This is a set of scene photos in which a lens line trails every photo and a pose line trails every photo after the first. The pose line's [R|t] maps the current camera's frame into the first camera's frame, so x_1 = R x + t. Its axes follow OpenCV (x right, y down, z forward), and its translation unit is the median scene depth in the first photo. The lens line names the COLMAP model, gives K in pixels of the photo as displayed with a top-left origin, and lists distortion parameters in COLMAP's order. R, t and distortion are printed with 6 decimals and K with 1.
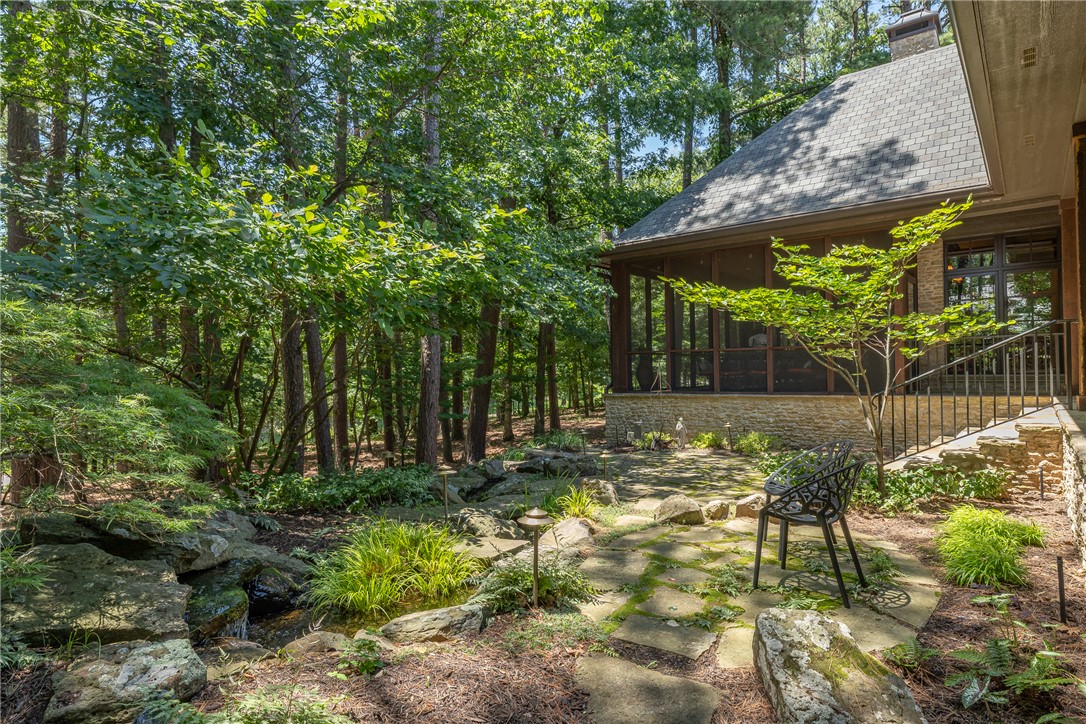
lens RADIAL K [[619.8, 0, 568.5], [0, 619.8, 365.0], [0, 0, 1]] dist [0.000450, -0.000932]
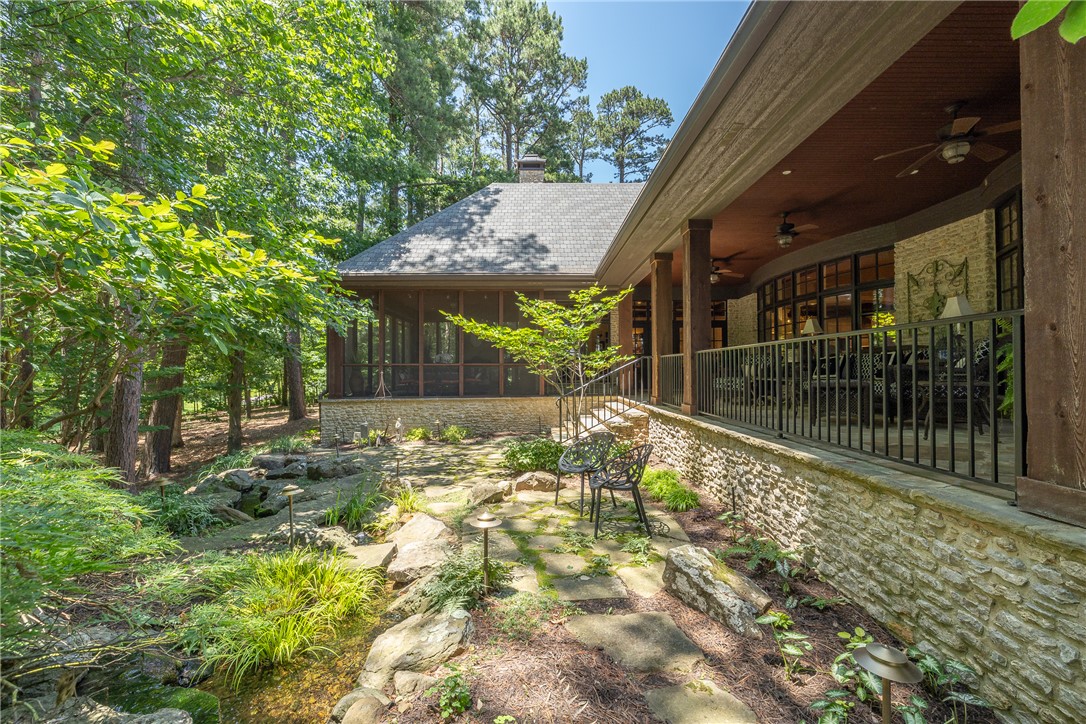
lens RADIAL K [[456.1, 0, 541.2], [0, 456.1, 360.8], [0, 0, 1]] dist [0.002499, -0.000201]
pose [[0.769470, 0.025772, 0.638163, -0.193754], [-0.013871, 0.999624, -0.023644, -0.013971], [-0.638533, 0.009342, 0.769538, 0.094299]]
